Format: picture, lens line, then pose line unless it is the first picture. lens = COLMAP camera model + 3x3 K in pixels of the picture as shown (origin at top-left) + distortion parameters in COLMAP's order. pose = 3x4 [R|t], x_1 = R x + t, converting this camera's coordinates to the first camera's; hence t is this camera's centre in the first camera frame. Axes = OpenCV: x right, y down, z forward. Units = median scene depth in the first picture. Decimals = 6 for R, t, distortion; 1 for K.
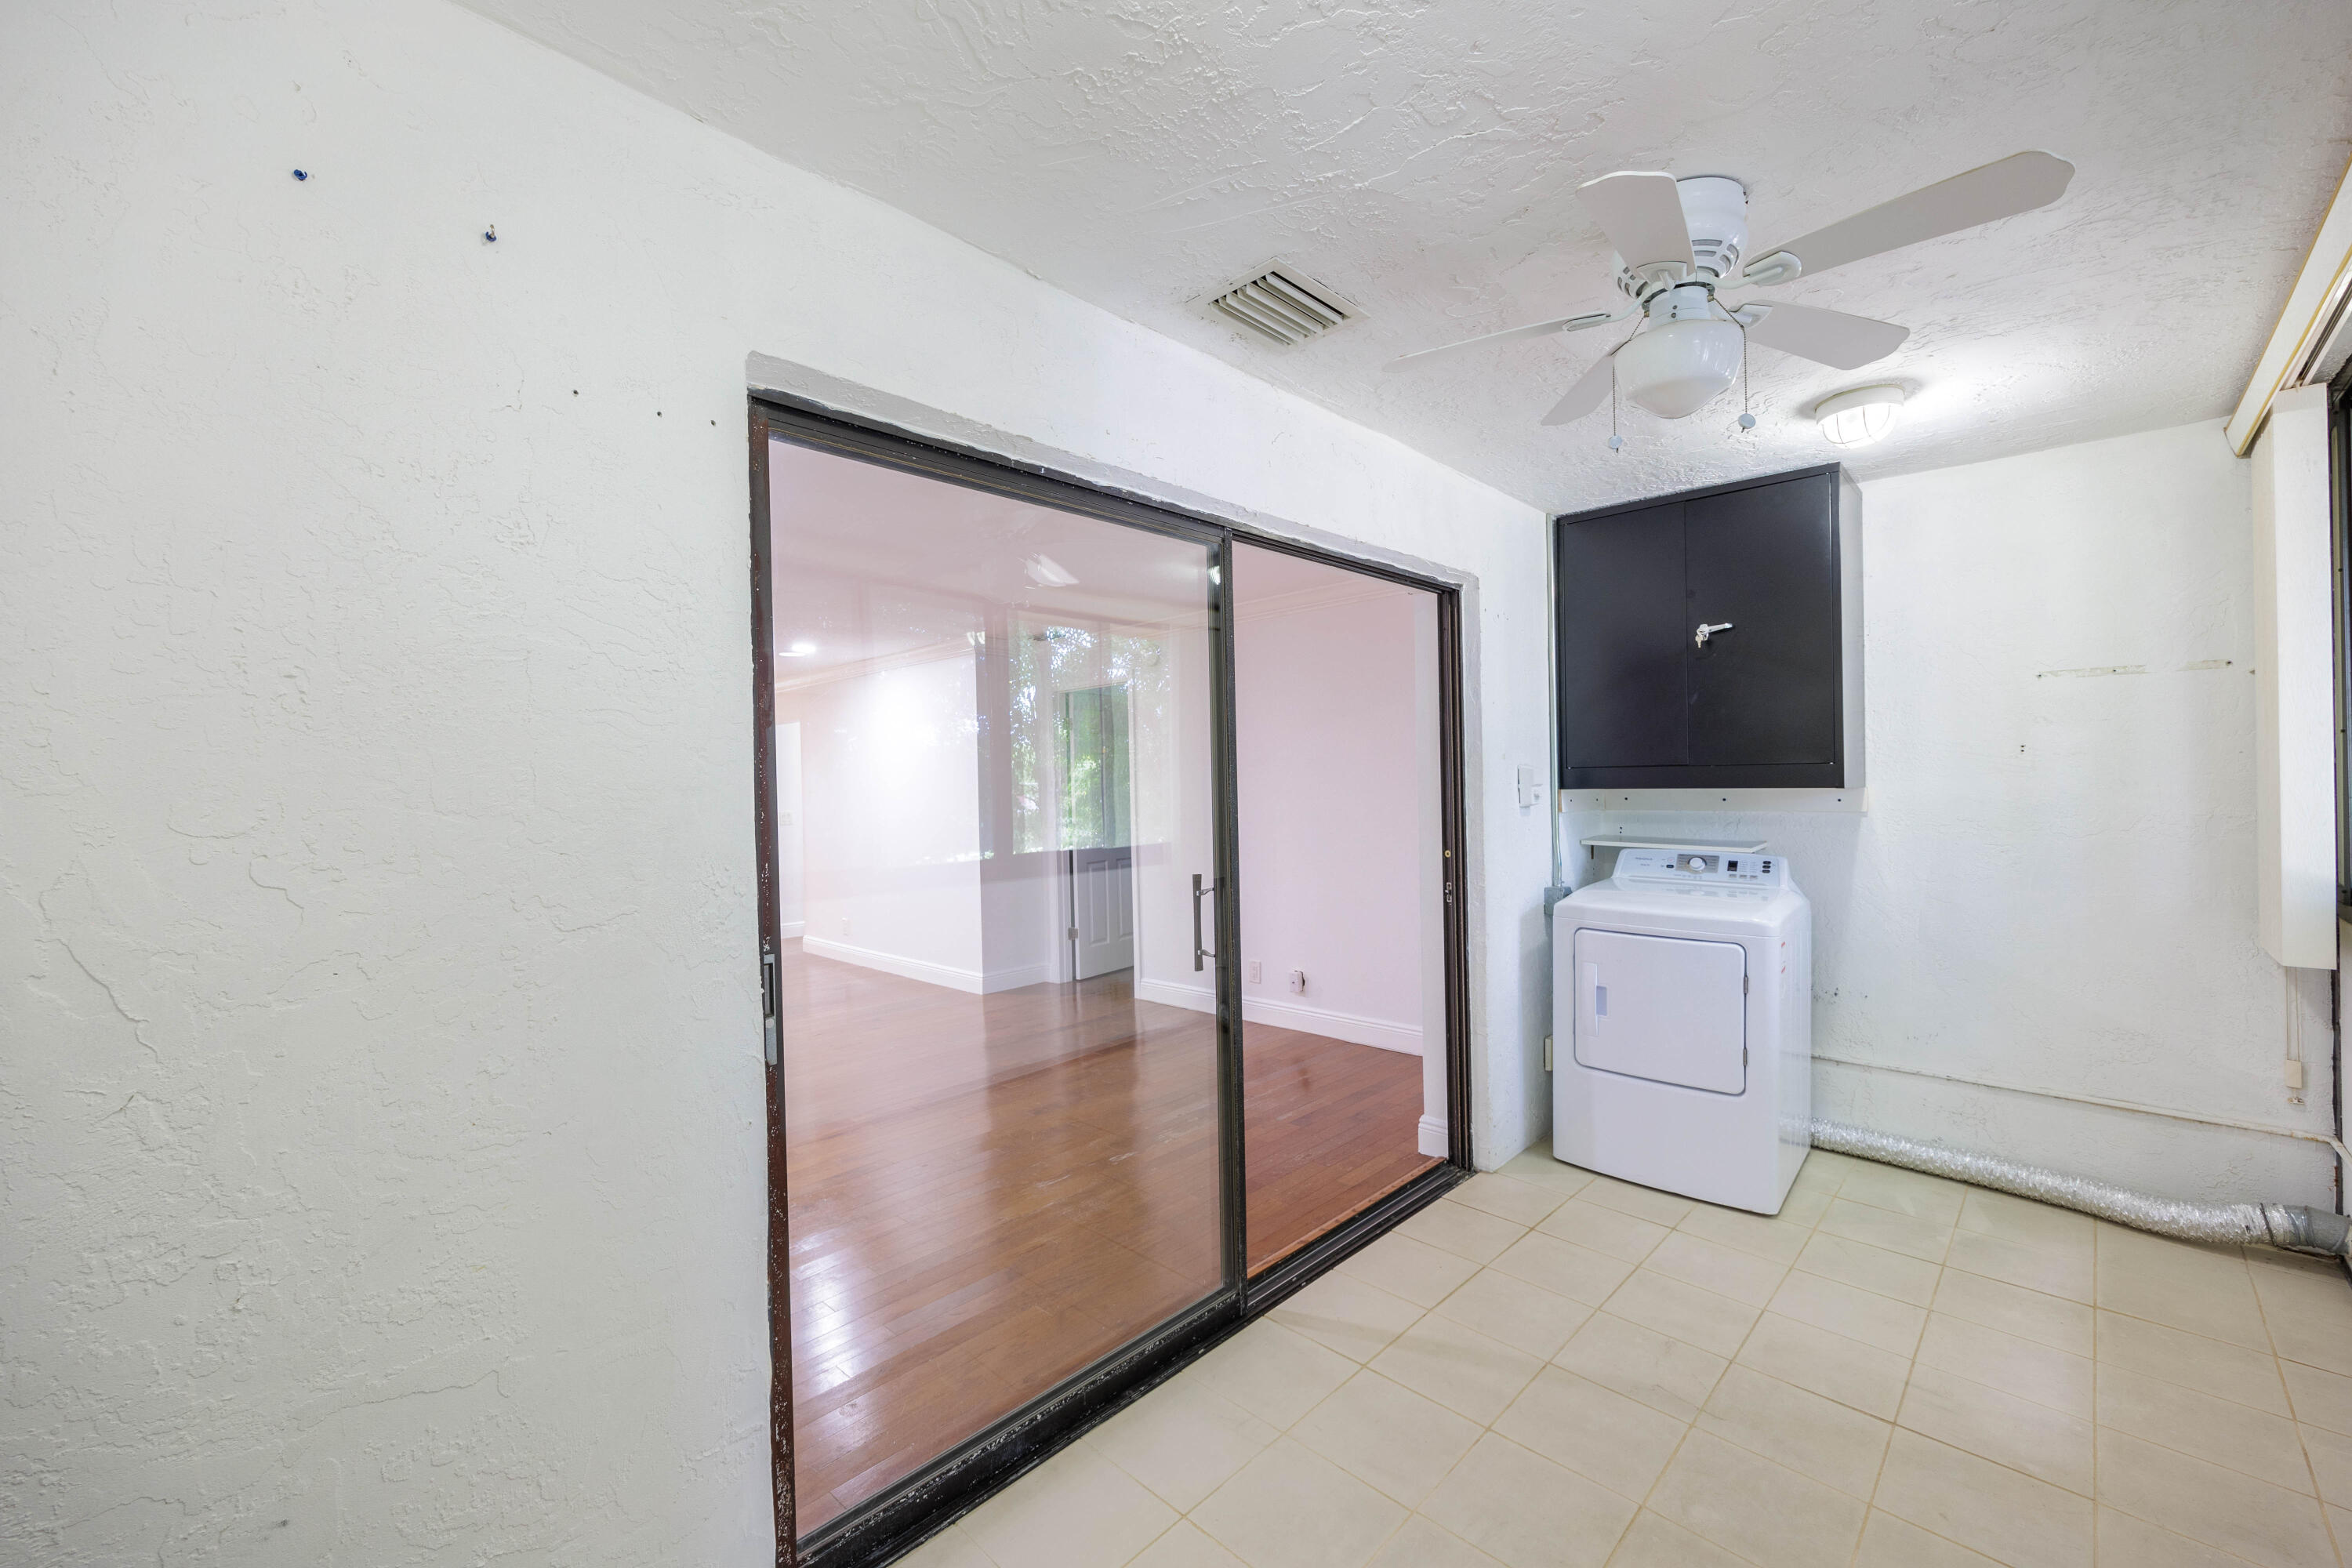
lens RADIAL K [[941.7, 0, 1176.0], [0, 941.7, 784.0], [0, 0, 1]] dist [-0.000162, 0.000249]
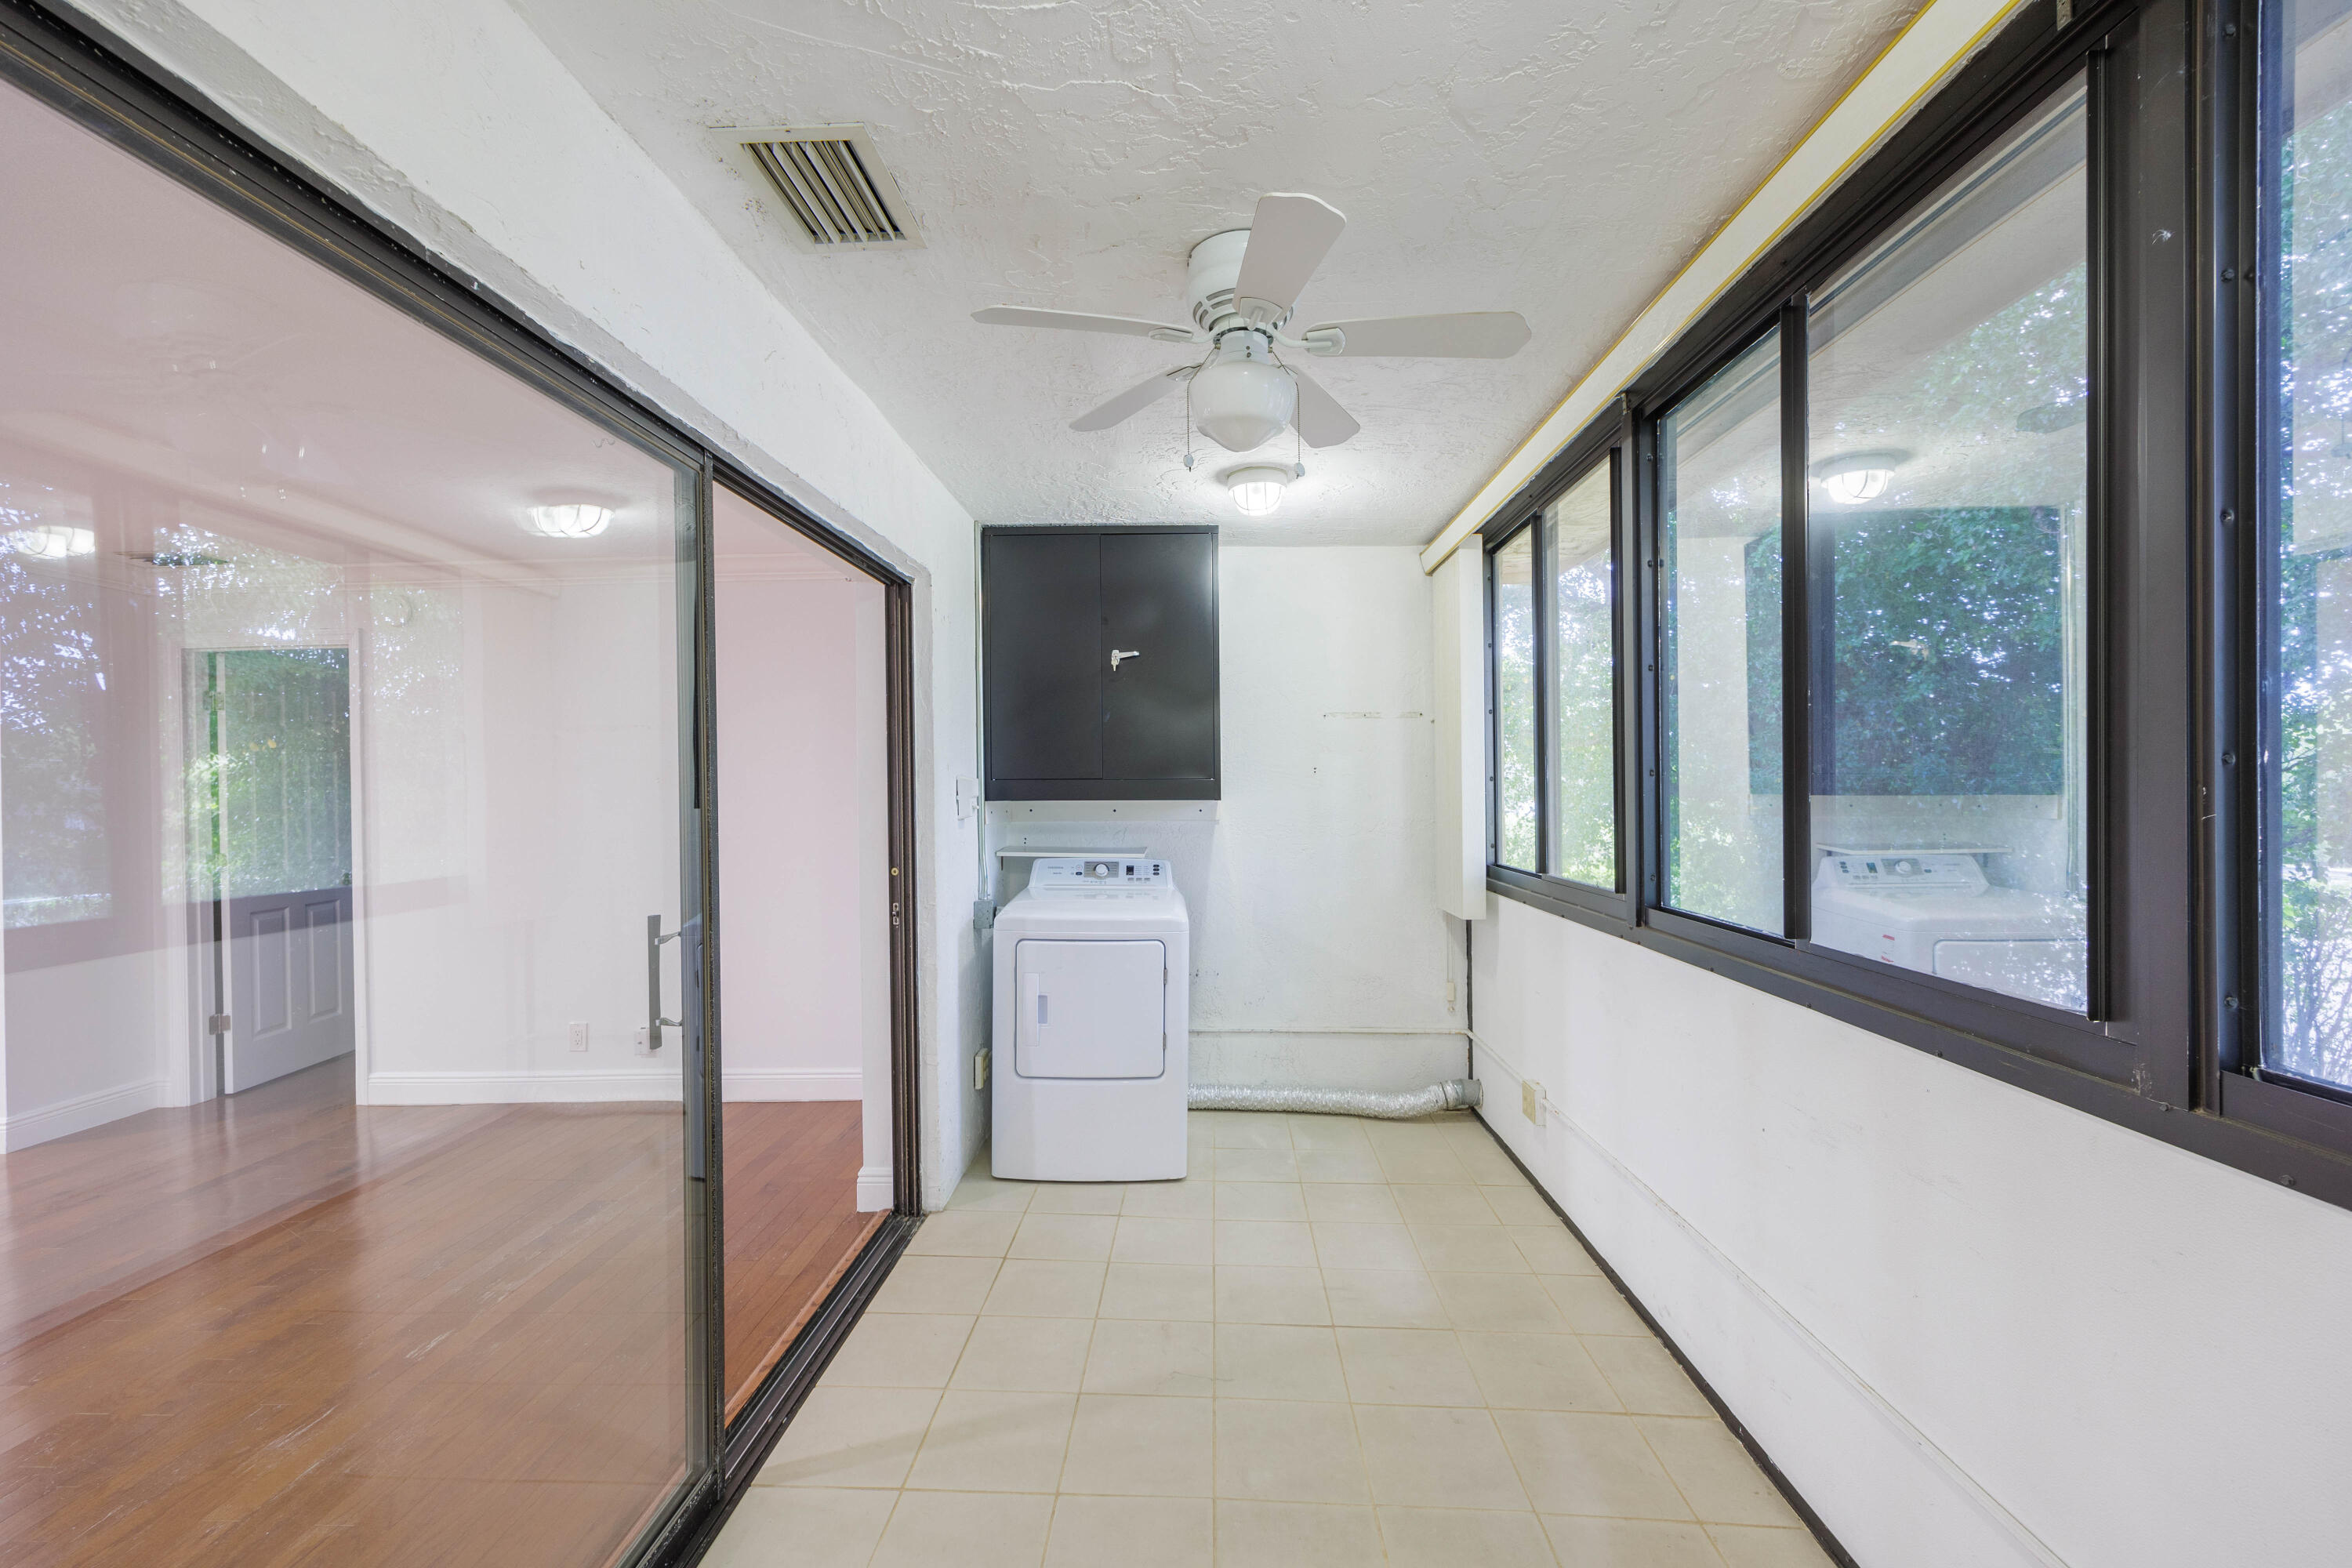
lens RADIAL K [[957.2, 0, 1176.0], [0, 957.2, 784.0], [0, 0, 1]] dist [0.003481, 0.000576]
pose [[0.742057, 0.013420, 0.670202, -0.134343], [-0.003563, 0.999864, -0.016077, 0.003568], [-0.670327, 0.009542, 0.742004, 0.134800]]
